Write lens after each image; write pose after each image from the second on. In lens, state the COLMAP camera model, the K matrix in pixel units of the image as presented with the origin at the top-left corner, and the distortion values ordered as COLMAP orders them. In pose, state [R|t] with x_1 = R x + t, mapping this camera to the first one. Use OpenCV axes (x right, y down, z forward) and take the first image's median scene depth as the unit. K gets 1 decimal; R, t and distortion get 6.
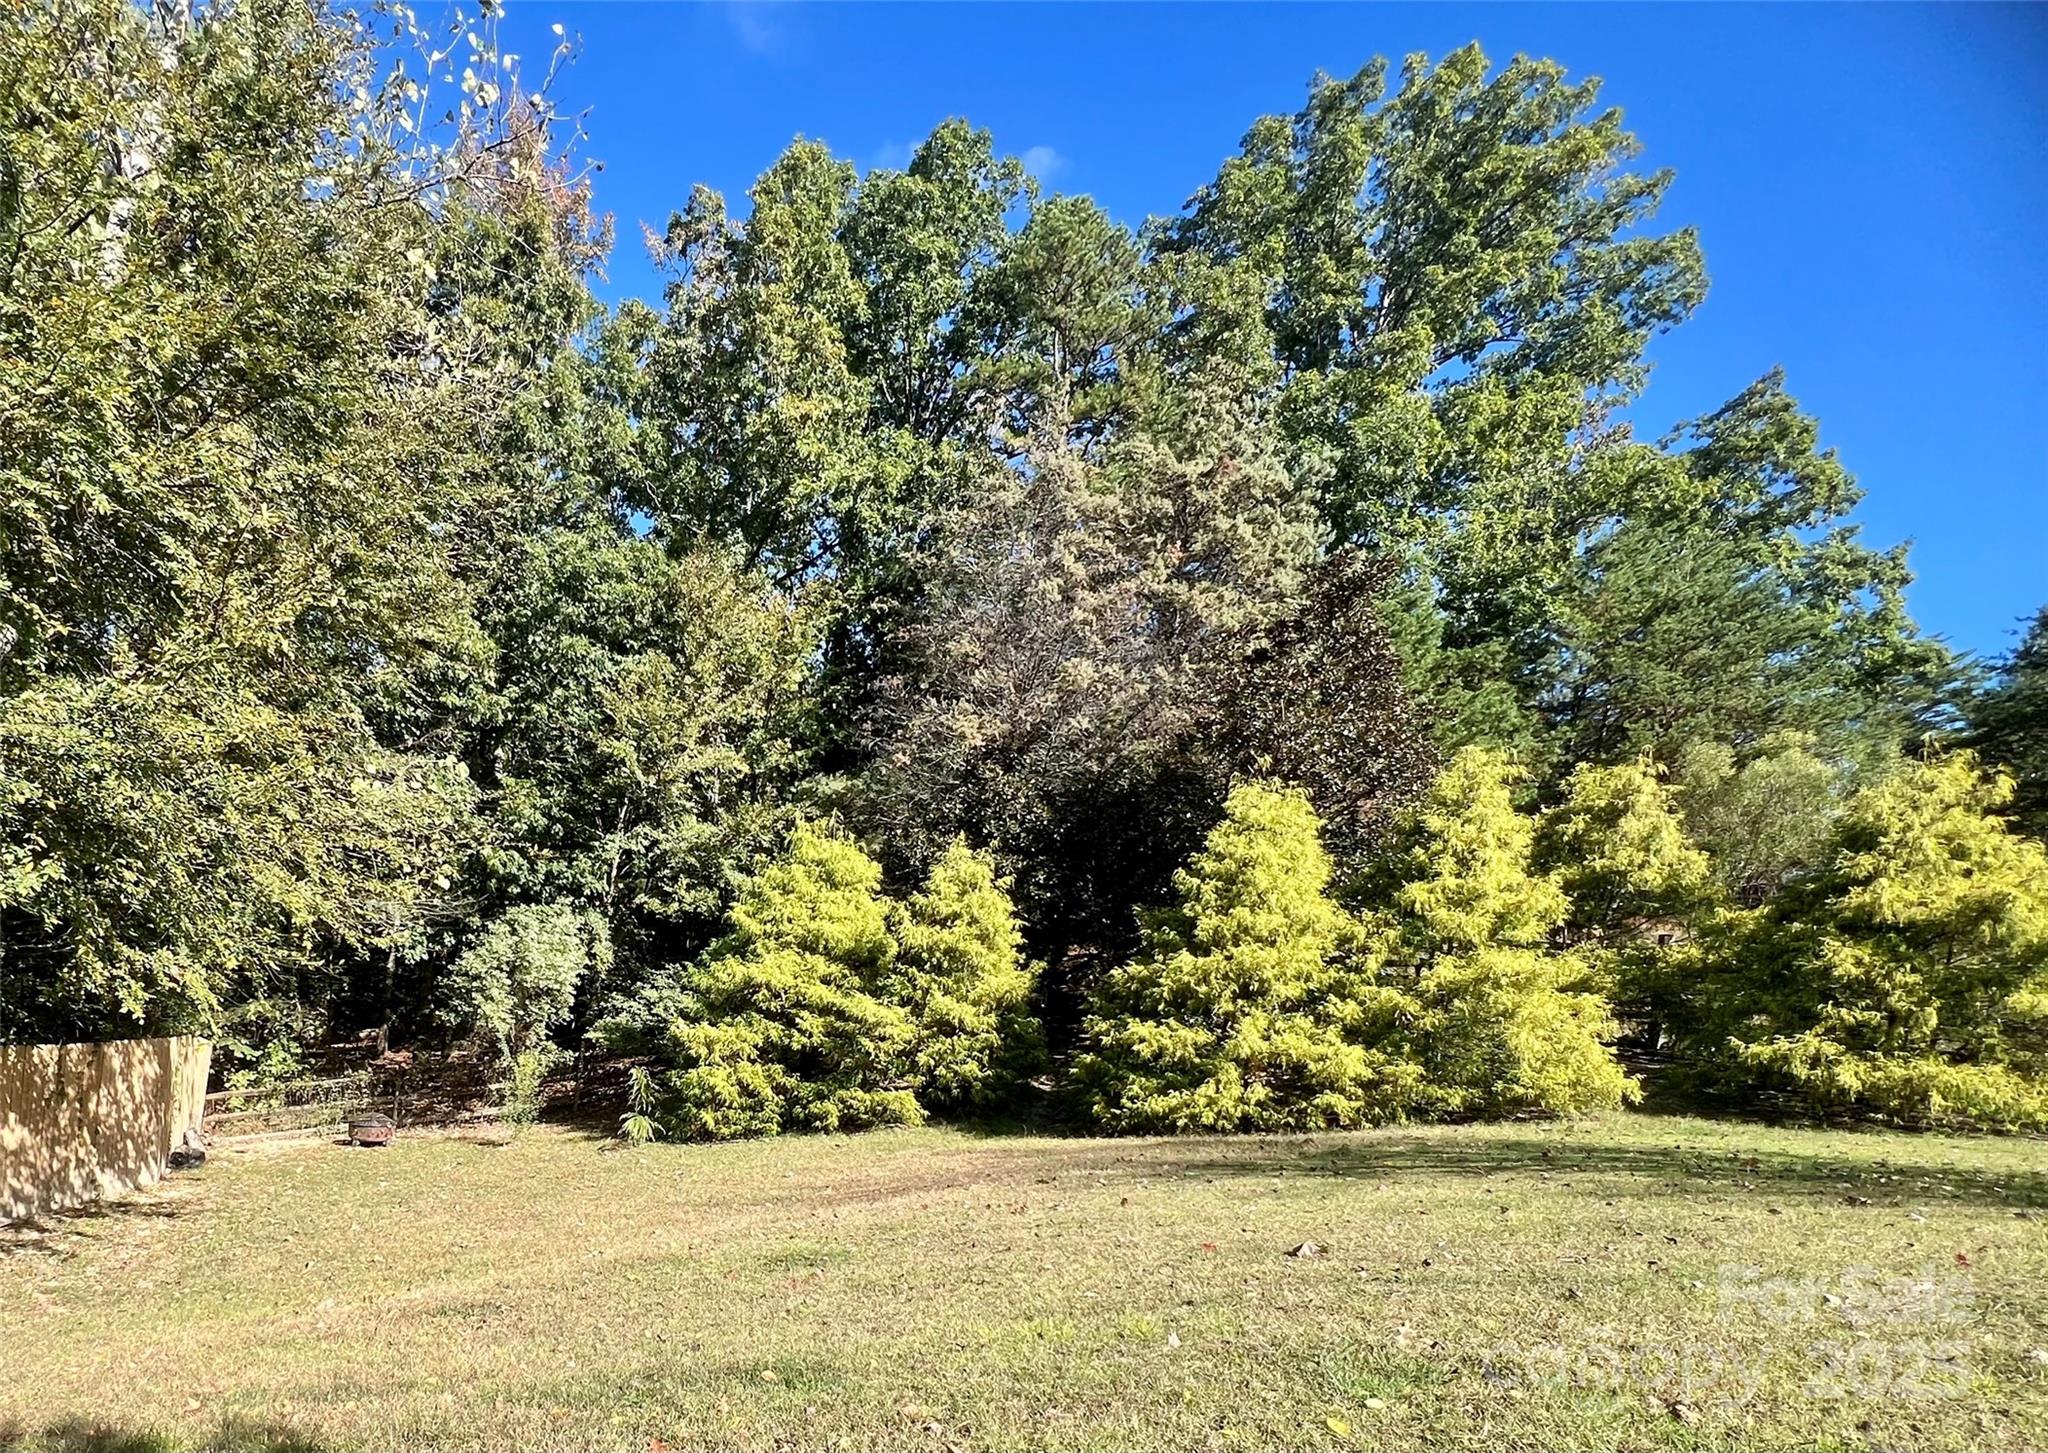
lens RADIAL K [[1563.1, 0, 1024.0], [0, 1563.1, 726.5], [0, 0, 1]] dist [0.002415, -0.000325]
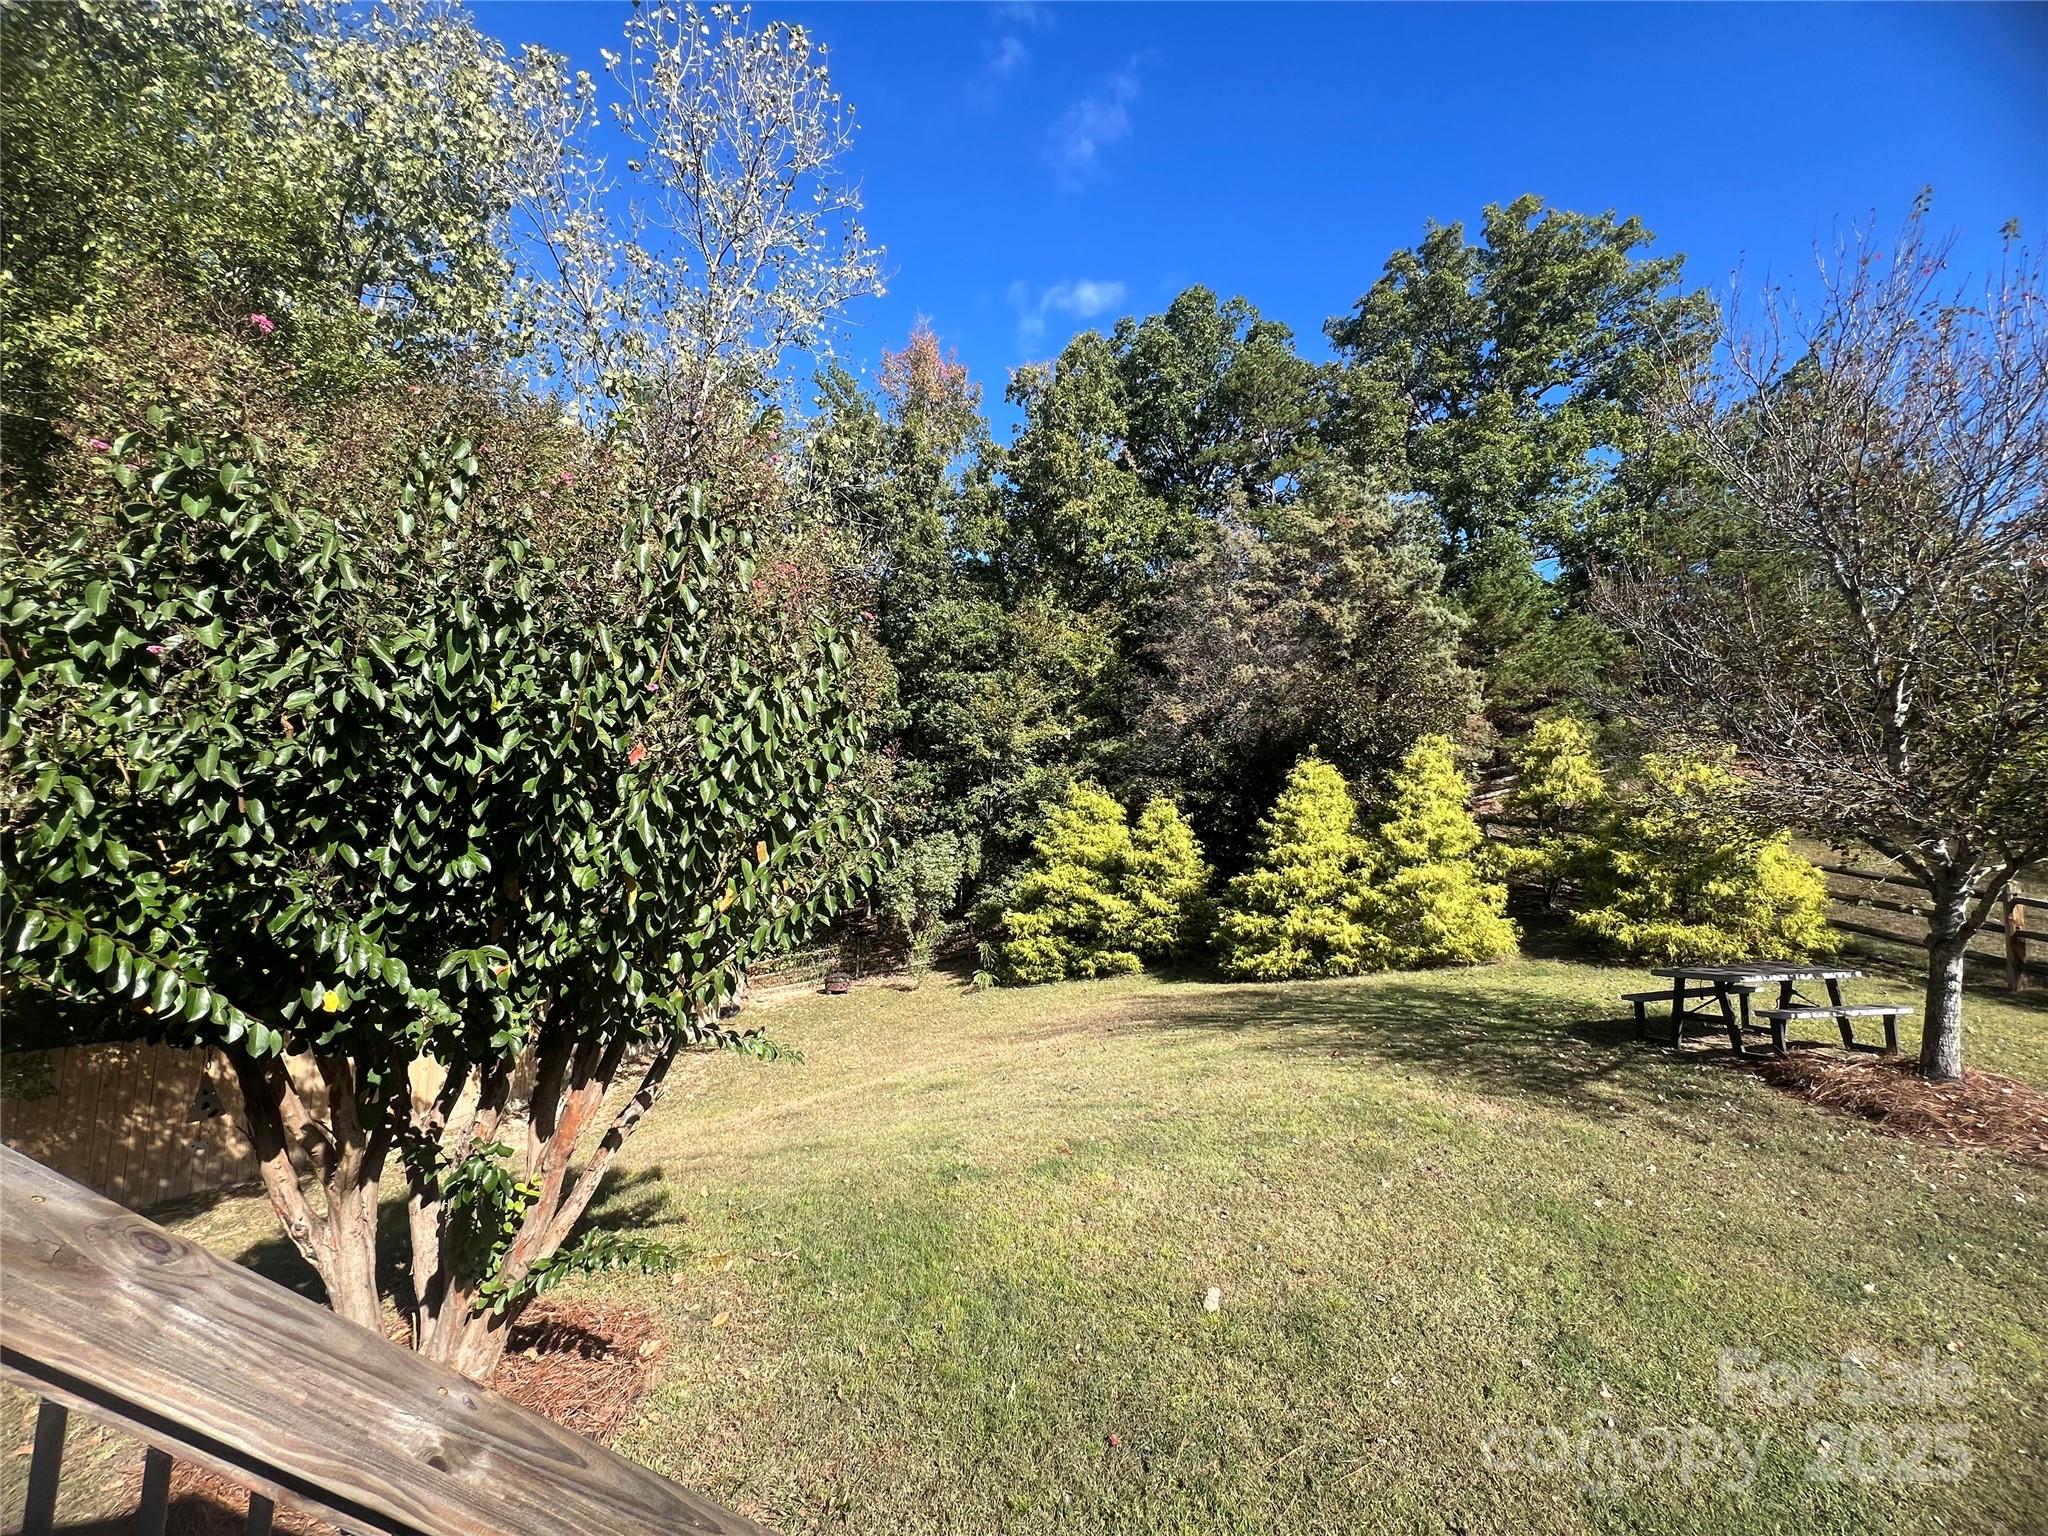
lens RADIAL K [[820.5, 0, 1022.2], [0, 820.5, 687.6], [0, 0, 1]] dist [-0.000624, -0.000020]
pose [[0.989292, -0.089159, -0.115554, -0.071988], [0.076747, 0.991211, -0.107751, 0.041716], [0.124145, 0.097728, 0.987440, 0.095666]]
